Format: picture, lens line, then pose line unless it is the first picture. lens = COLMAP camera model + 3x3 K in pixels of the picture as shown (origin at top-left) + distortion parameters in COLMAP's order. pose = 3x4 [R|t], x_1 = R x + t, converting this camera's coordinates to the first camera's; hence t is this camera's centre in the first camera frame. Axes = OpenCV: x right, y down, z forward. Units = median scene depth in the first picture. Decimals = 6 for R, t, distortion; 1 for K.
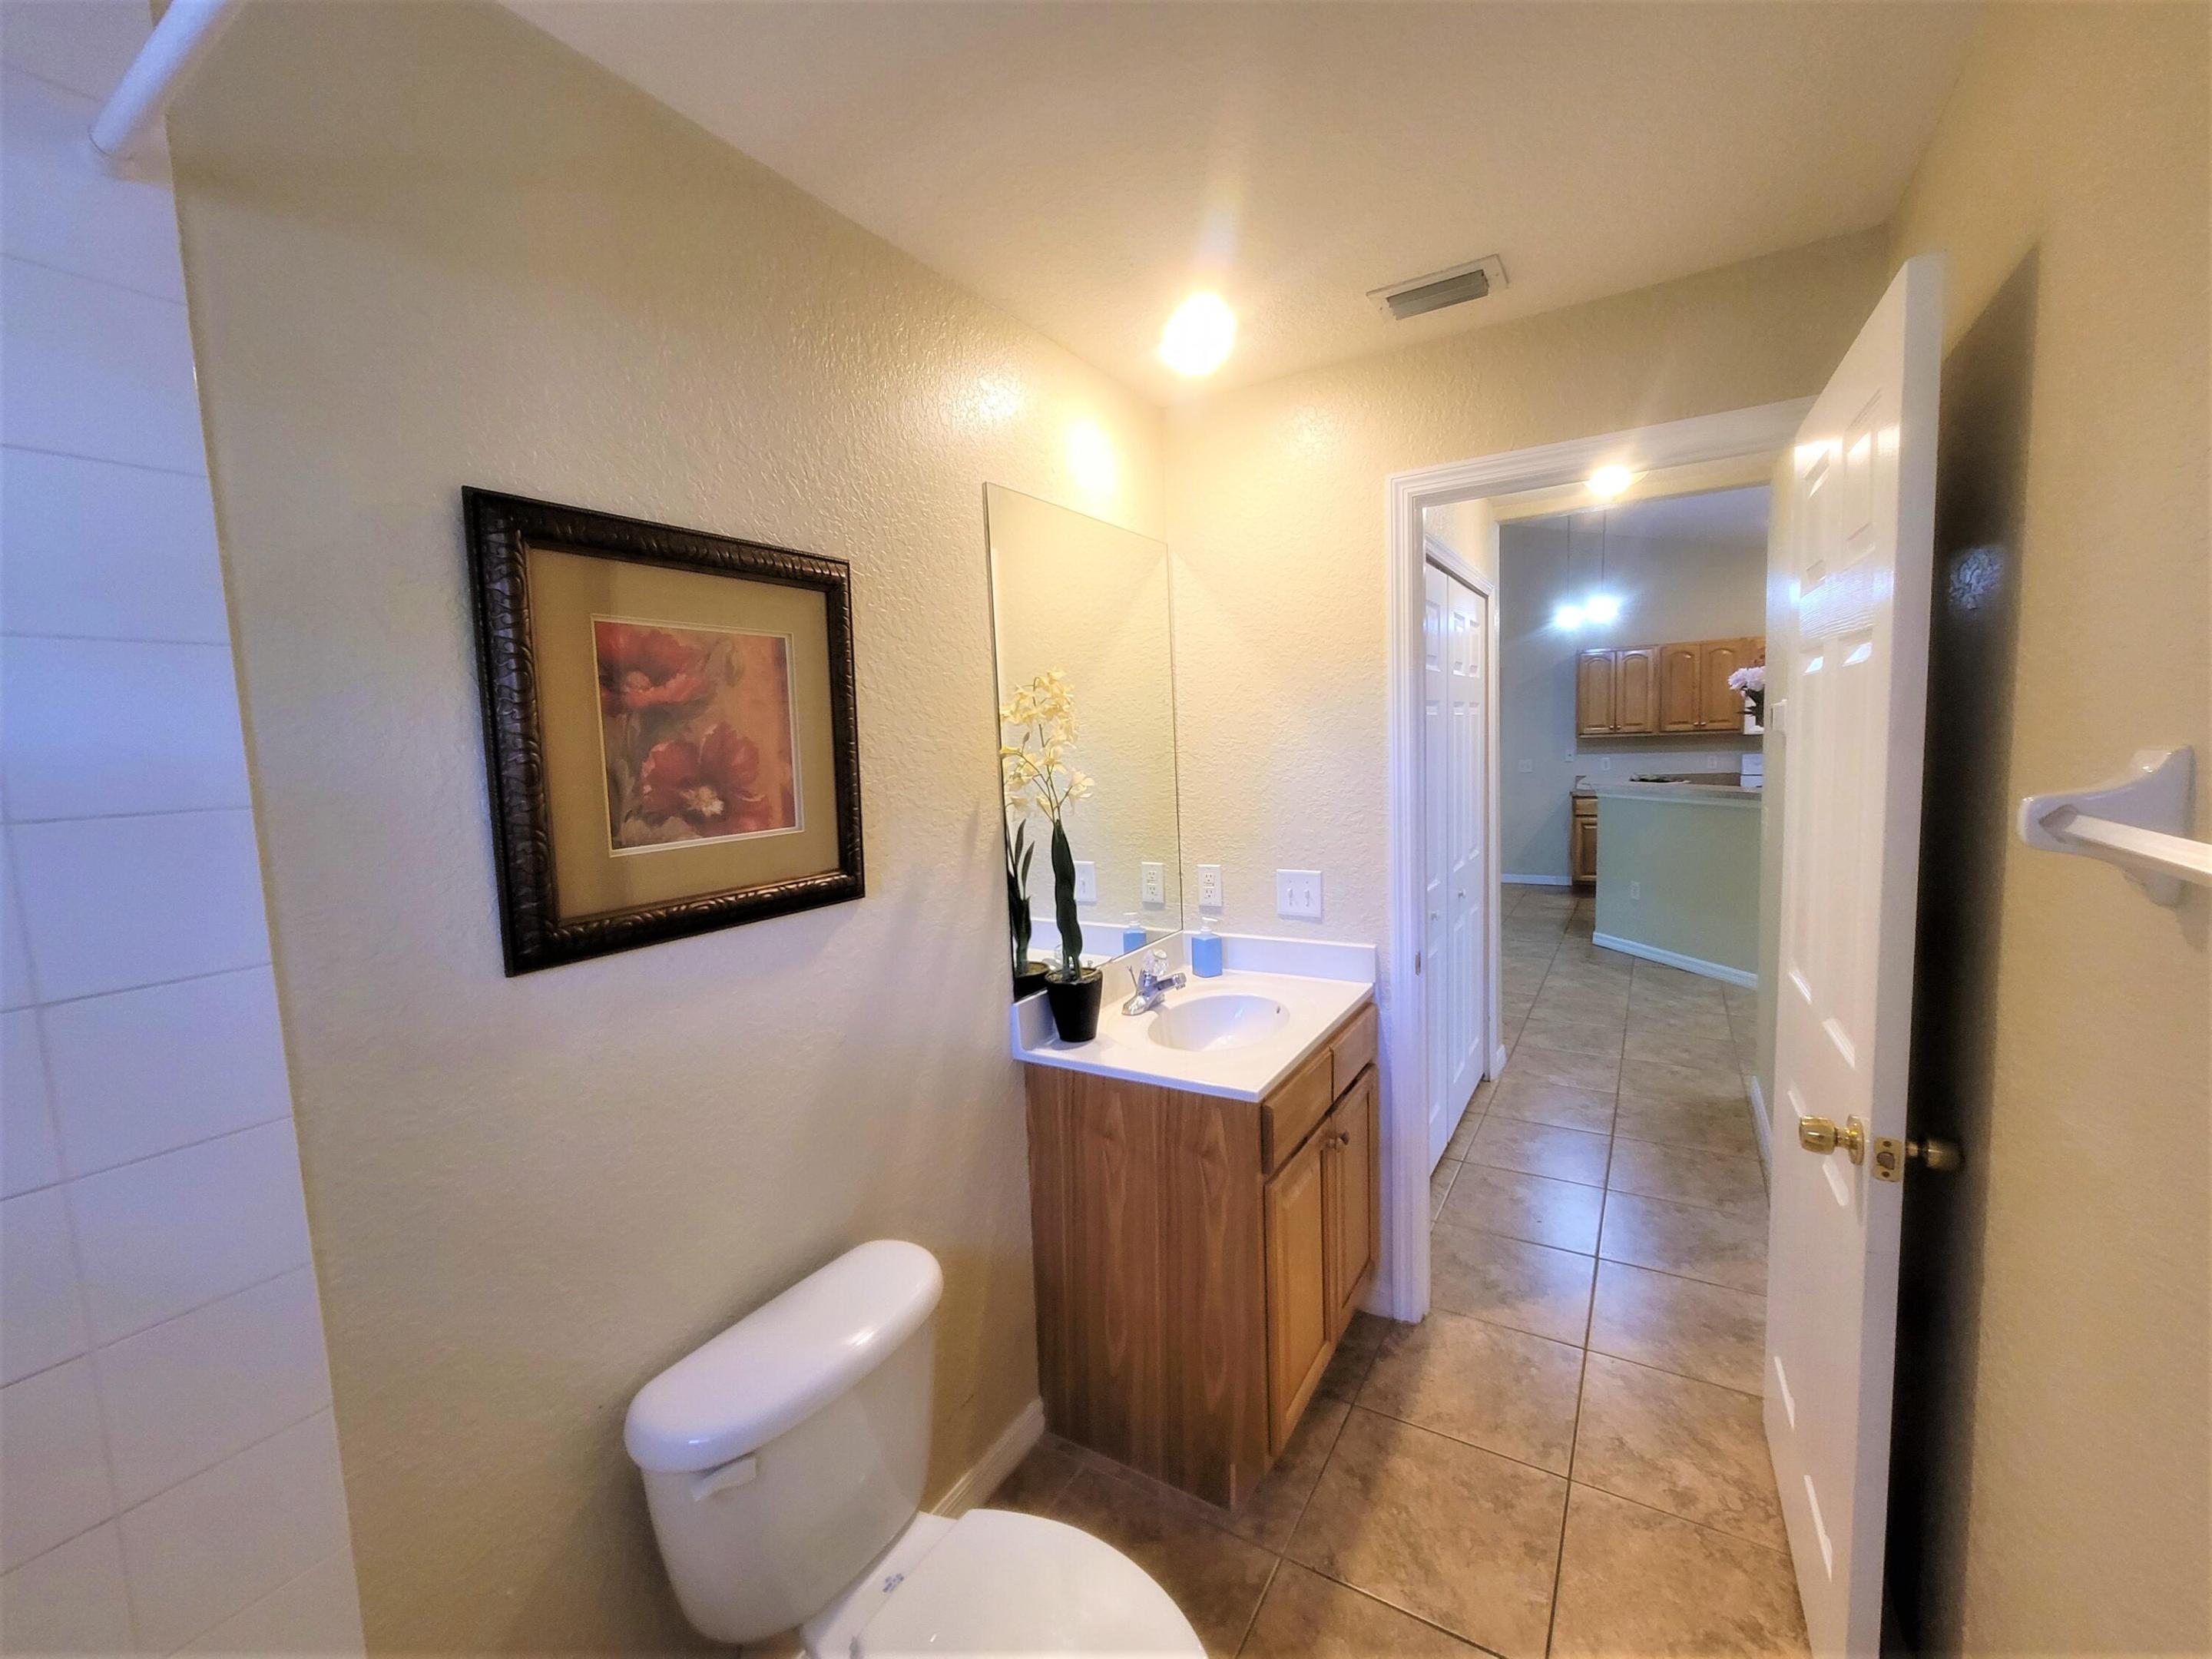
lens RADIAL K [[901.4, 0, 1109.0], [0, 901.4, 822.7], [0, 0, 1]] dist [-0.005434, 0.000646]
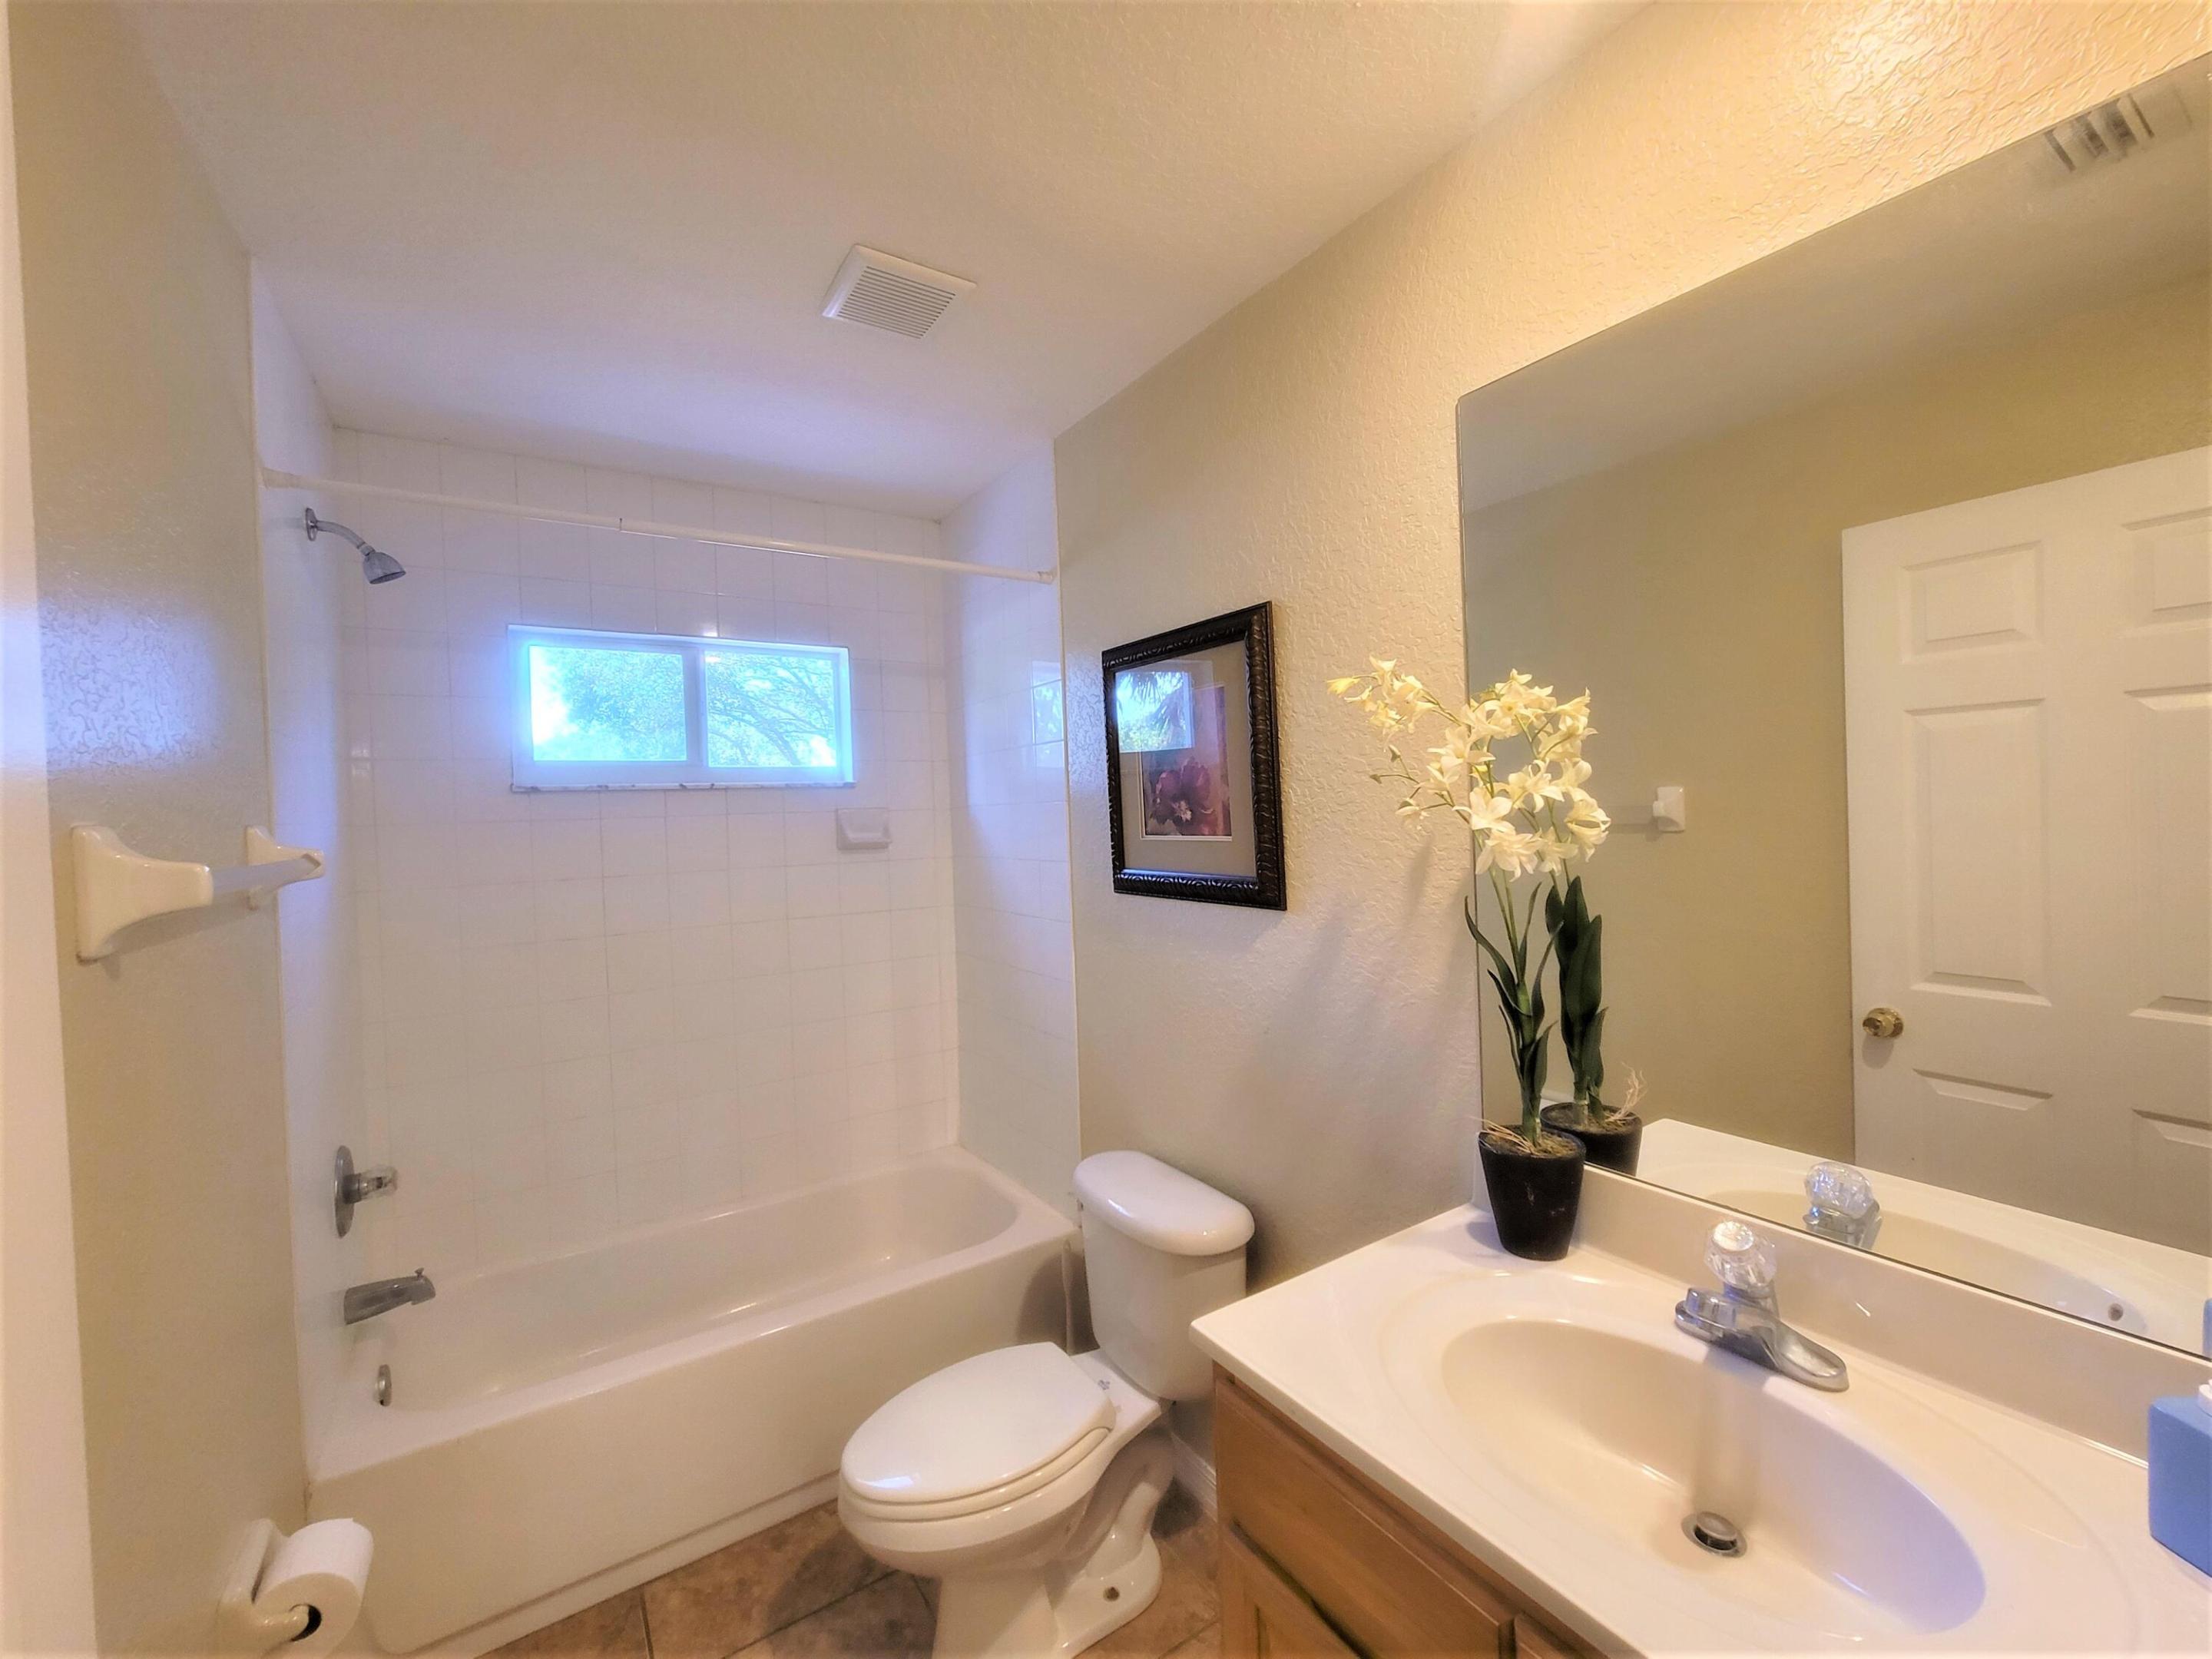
lens RADIAL K [[901.4, 0, 1109.0], [0, 901.4, 822.7], [0, 0, 1]] dist [-0.005434, 0.000646]
pose [[-0.431362, 0.067594, -0.899643, 0.880435], [-0.032334, 0.995390, 0.090291, -0.126559], [0.901599, 0.068037, -0.427188, 1.440735]]
